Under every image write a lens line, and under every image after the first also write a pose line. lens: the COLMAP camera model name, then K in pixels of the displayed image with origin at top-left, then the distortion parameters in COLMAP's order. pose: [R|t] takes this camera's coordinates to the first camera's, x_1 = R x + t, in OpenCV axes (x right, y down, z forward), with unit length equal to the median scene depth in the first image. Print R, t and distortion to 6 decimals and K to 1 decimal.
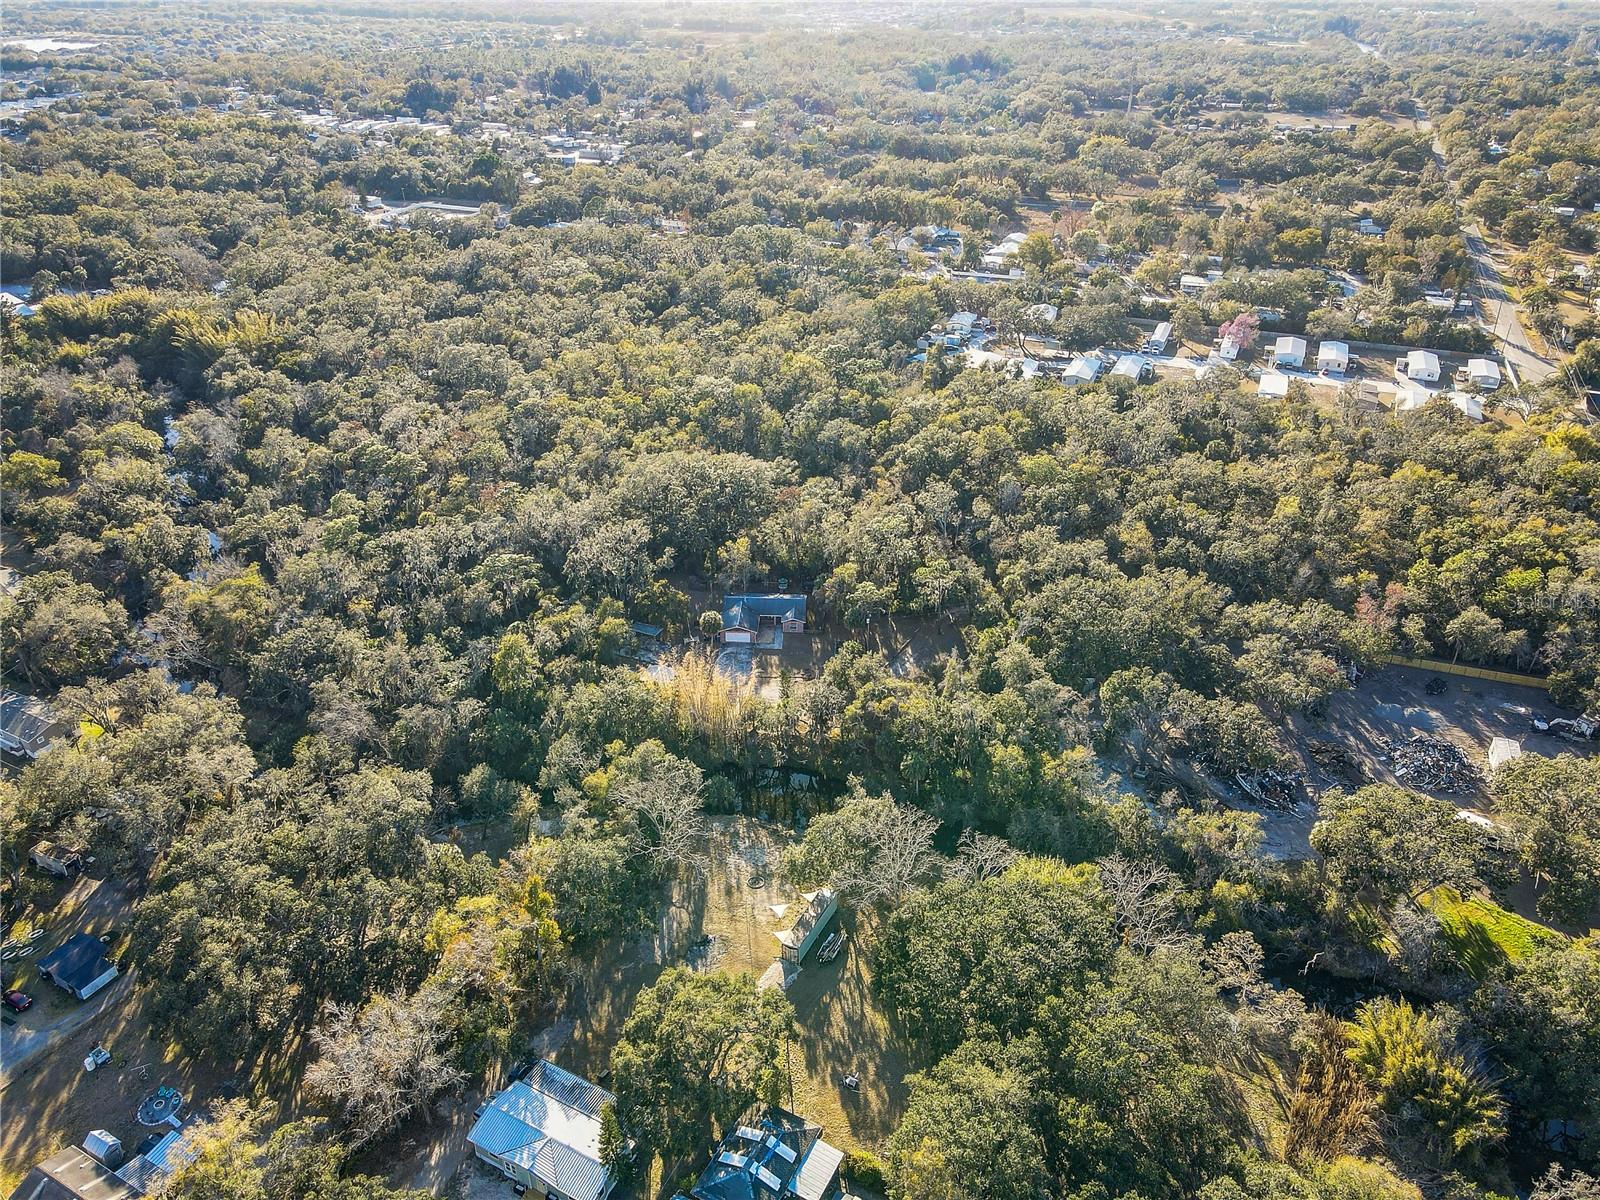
lens RADIAL K [[1116.1, 0, 800.0], [0, 1116.1, 600.0], [0, 0, 1]] dist [0.008229, 0.001510]
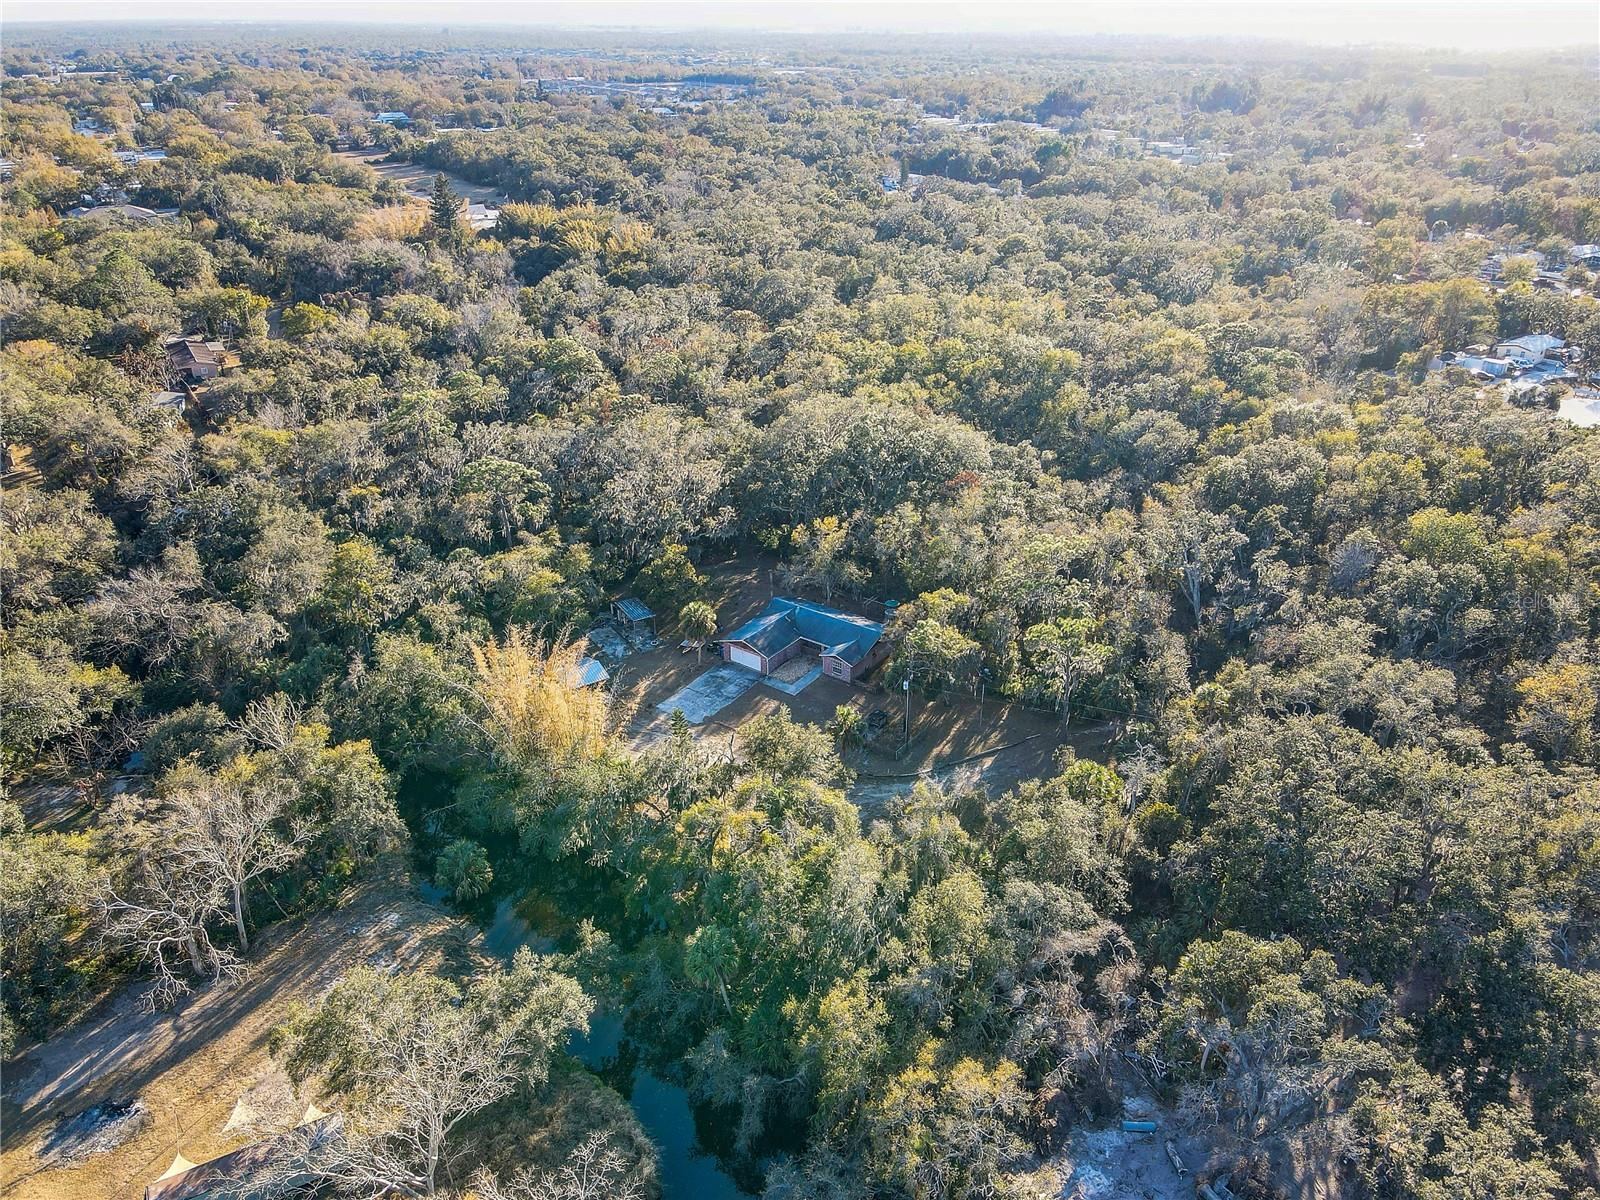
lens RADIAL K [[1157.5, 0, 800.0], [0, 1157.5, 600.0], [0, 0, 1]] dist [-0.002883, -0.001901]
pose [[0.841582, 0.244296, -0.481725, 0.262937], [-0.270524, 0.962588, 0.015545, -0.015462], [0.467500, 0.117236, 0.876184, 0.430201]]
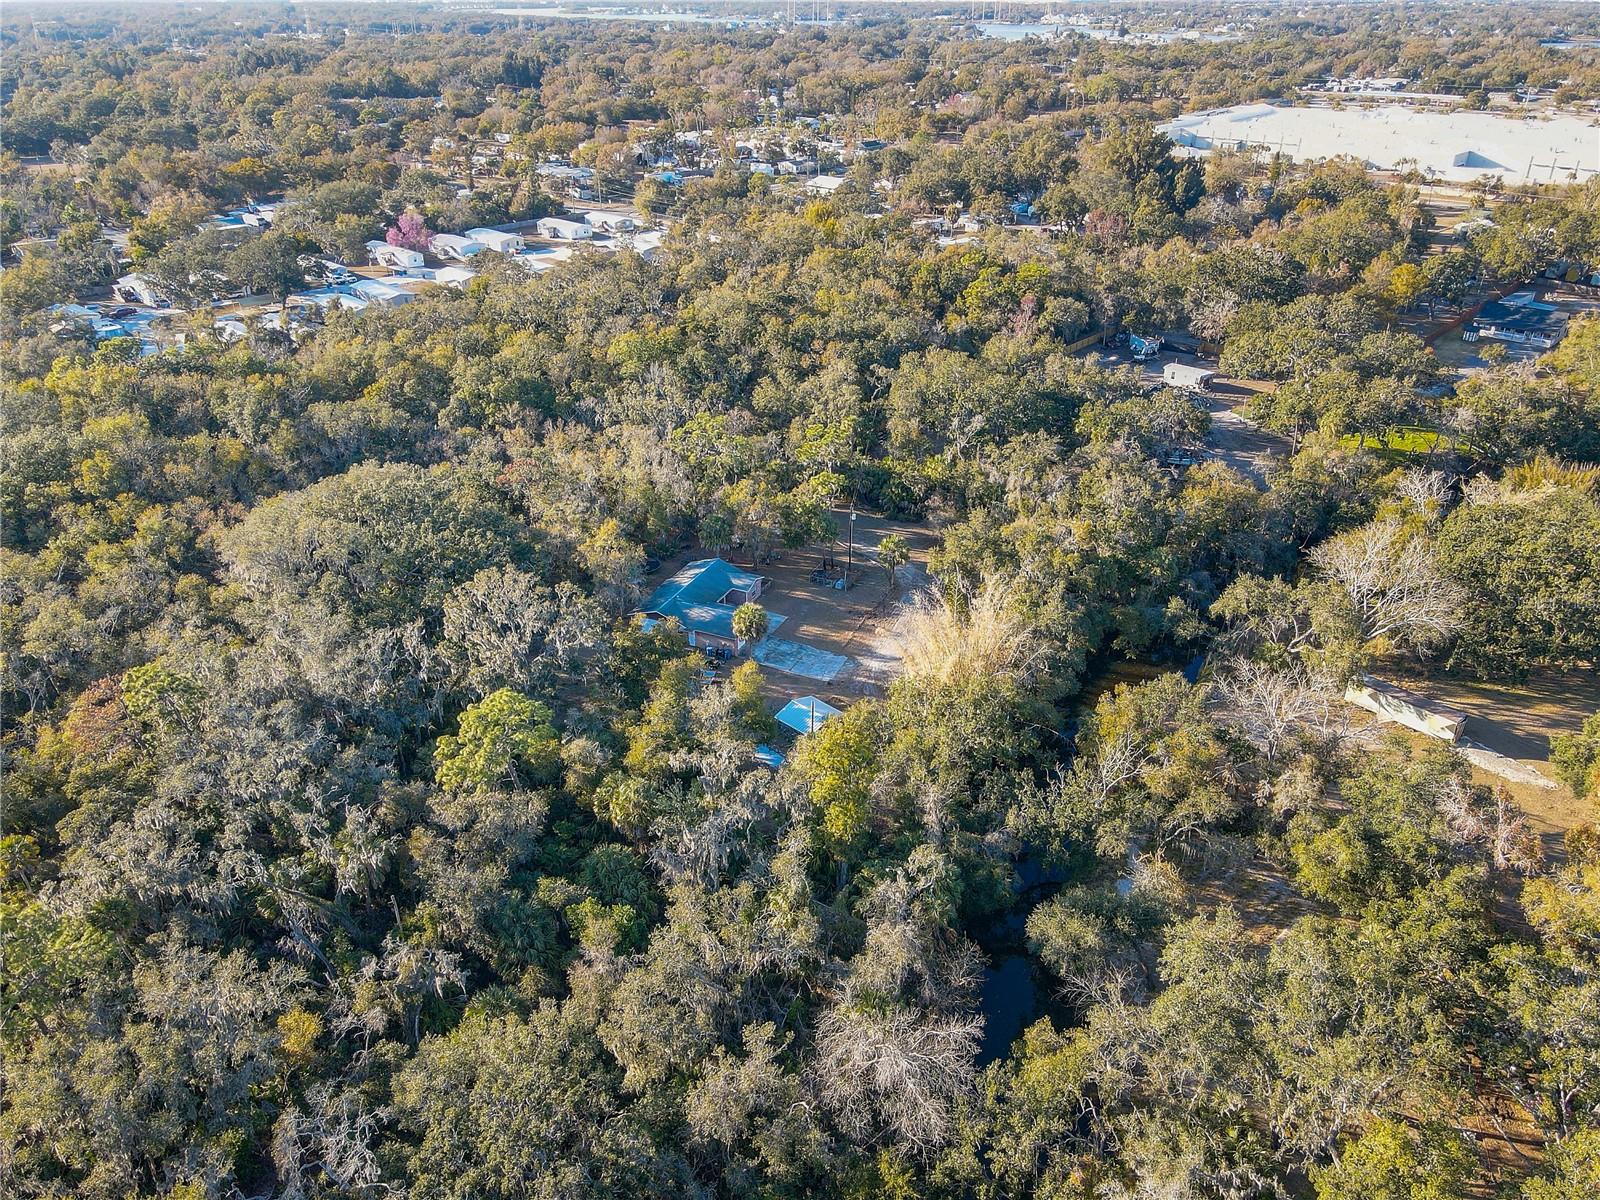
lens RADIAL K [[1137.4, 0, 800.0], [0, 1137.4, 600.0], [0, 0, 1]] dist [0.021489, 0.004544]
pose [[0.399016, -0.450547, 0.798620, -0.542891], [0.465133, 0.850037, 0.247159, -0.129330], [-0.790214, 0.272844, 0.548743, 0.587196]]
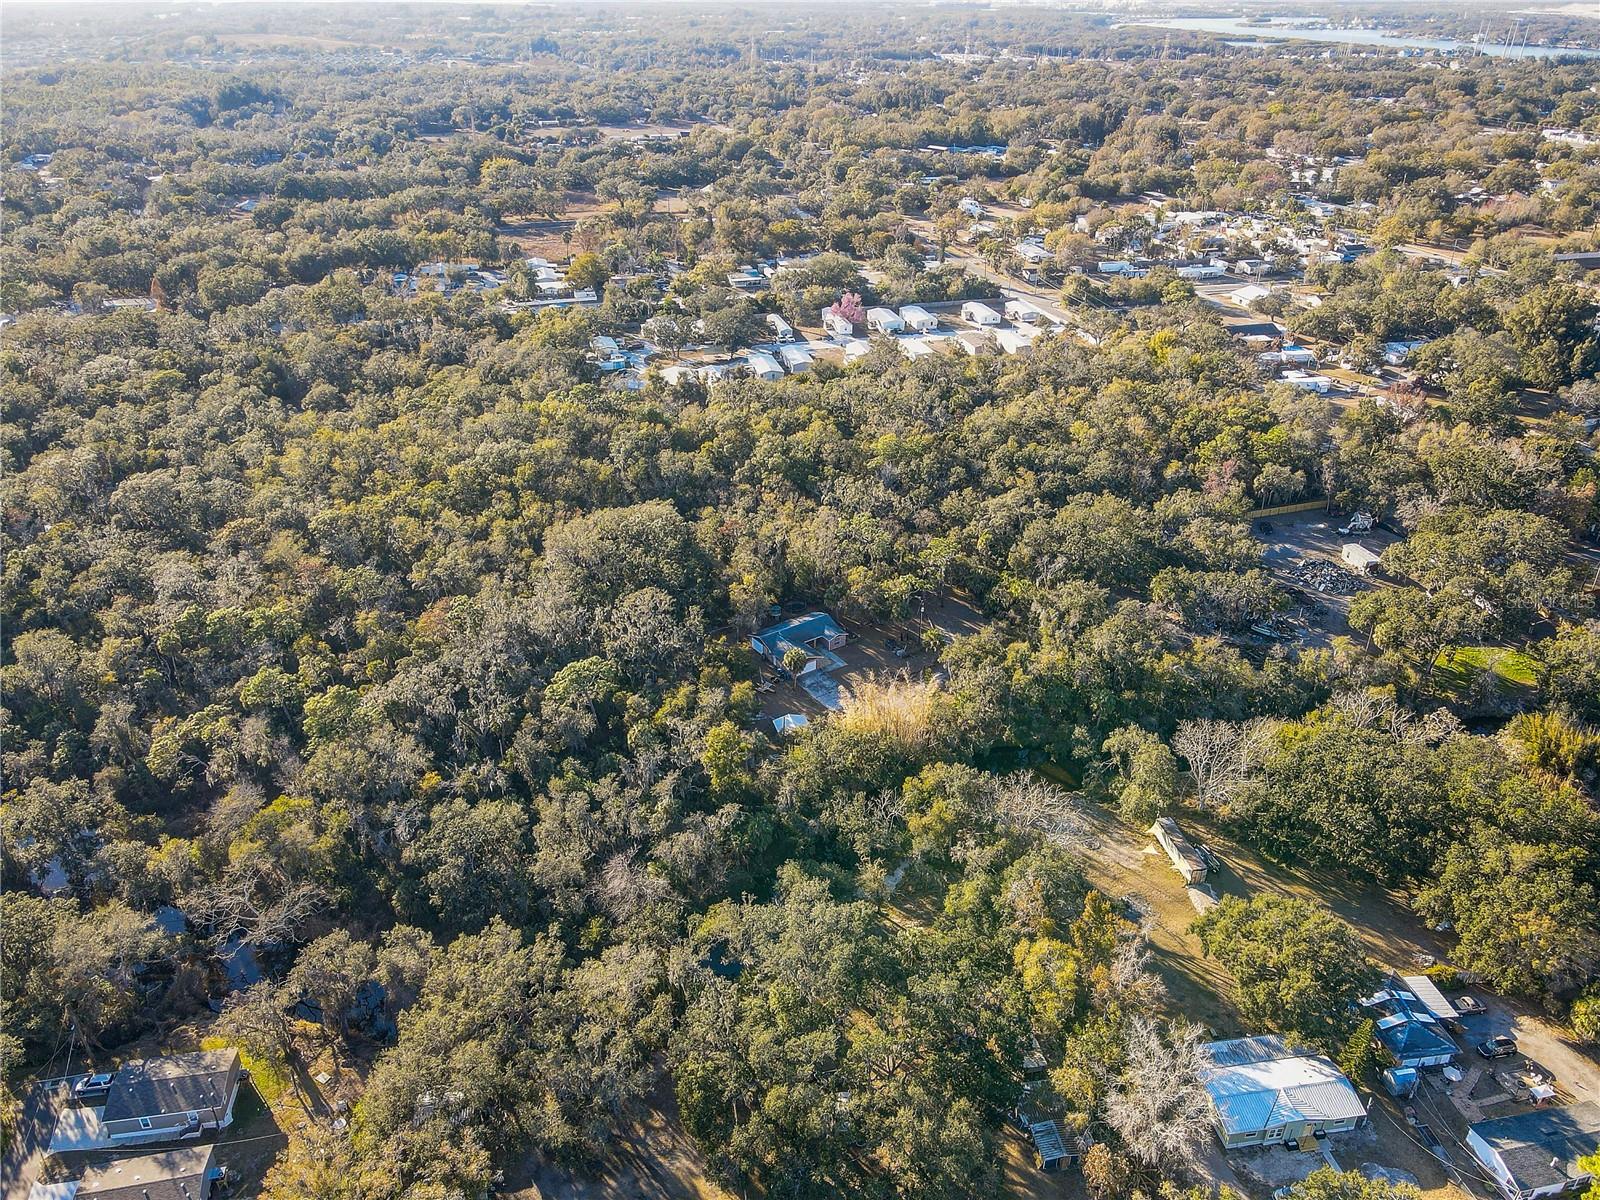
lens RADIAL K [[1137.4, 0, 800.0], [0, 1137.4, 600.0], [0, 0, 1]] dist [0.021489, 0.004544]
pose [[0.799215, -0.290482, 0.526190, -0.547156], [0.302964, 0.950802, 0.064726, -0.086900], [-0.519104, 0.107687, 0.847900, 0.147358]]
